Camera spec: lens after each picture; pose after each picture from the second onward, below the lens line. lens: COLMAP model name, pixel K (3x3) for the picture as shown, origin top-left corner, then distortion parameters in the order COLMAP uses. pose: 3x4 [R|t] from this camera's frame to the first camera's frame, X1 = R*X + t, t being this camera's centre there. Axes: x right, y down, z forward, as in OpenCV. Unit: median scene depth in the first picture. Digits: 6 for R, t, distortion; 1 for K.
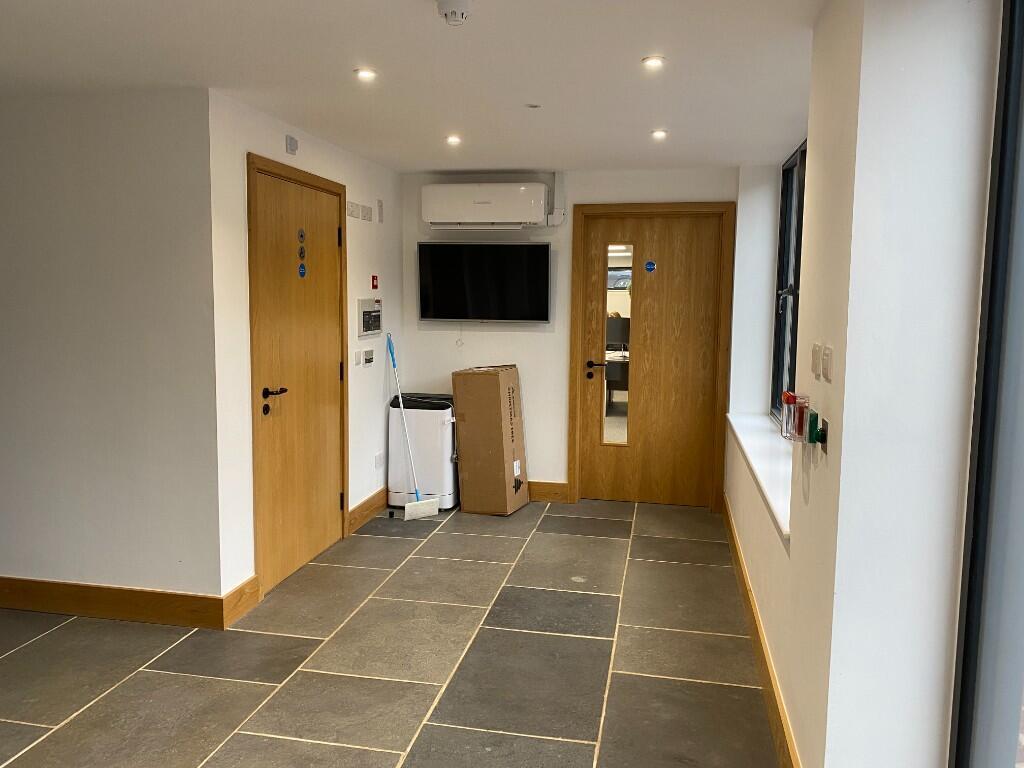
lens RADIAL K [[765.2, 0, 512.2], [0, 765.2, 378.5], [0, 0, 1]] dist [-0.007897, -0.002856]
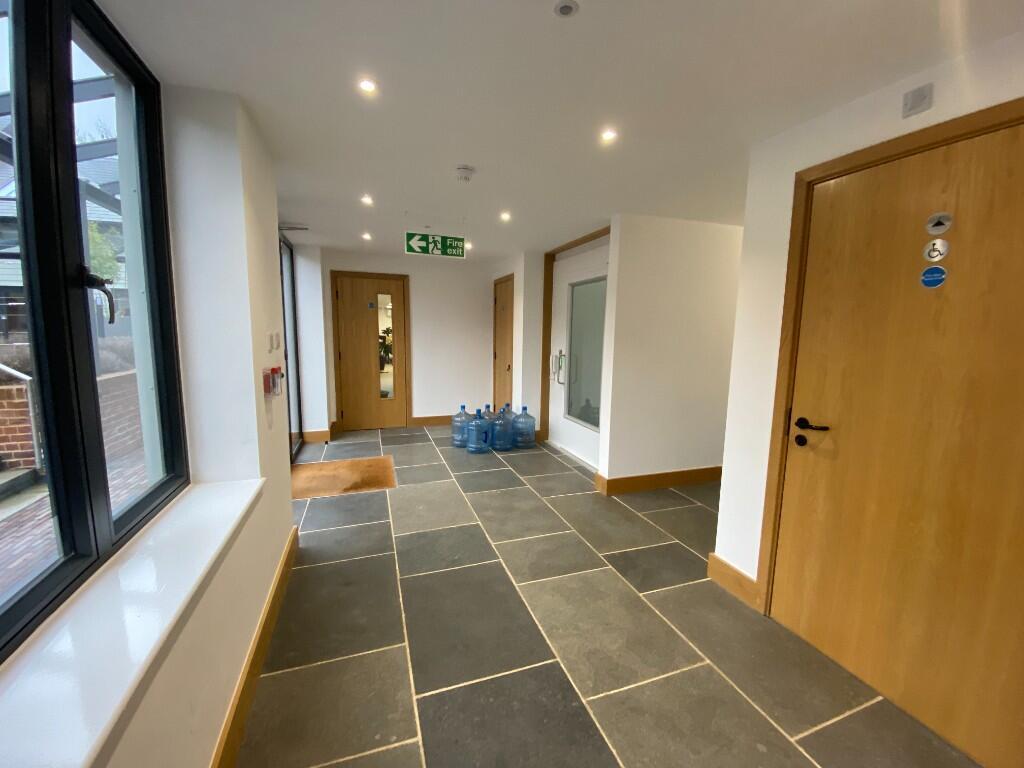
lens RADIAL K [[414.1, 0, 509.5], [0, 414.1, 383.0], [0, 0, 1]] dist [0.017814, -0.018538]
pose [[-0.862904, 0.034618, -0.504182, 0.208710], [-0.083757, 0.974057, 0.210231, -0.091098], [0.498380, 0.223638, -0.837618, 1.070169]]
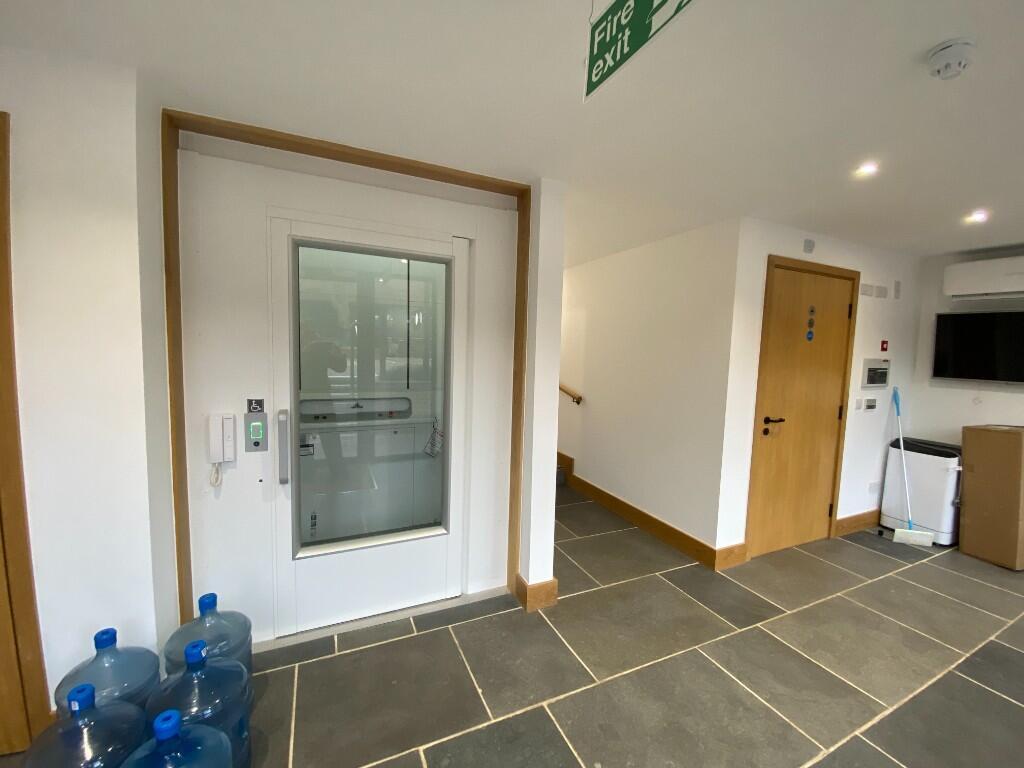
lens RADIAL K [[414.1, 0, 509.5], [0, 414.1, 383.0], [0, 0, 1]] dist [0.017814, -0.018538]
pose [[0.582756, 0.071881, -0.809462, 0.021334], [-0.110545, 0.993833, 0.008669, -0.003291], [0.805094, 0.084430, 0.587108, 0.123646]]
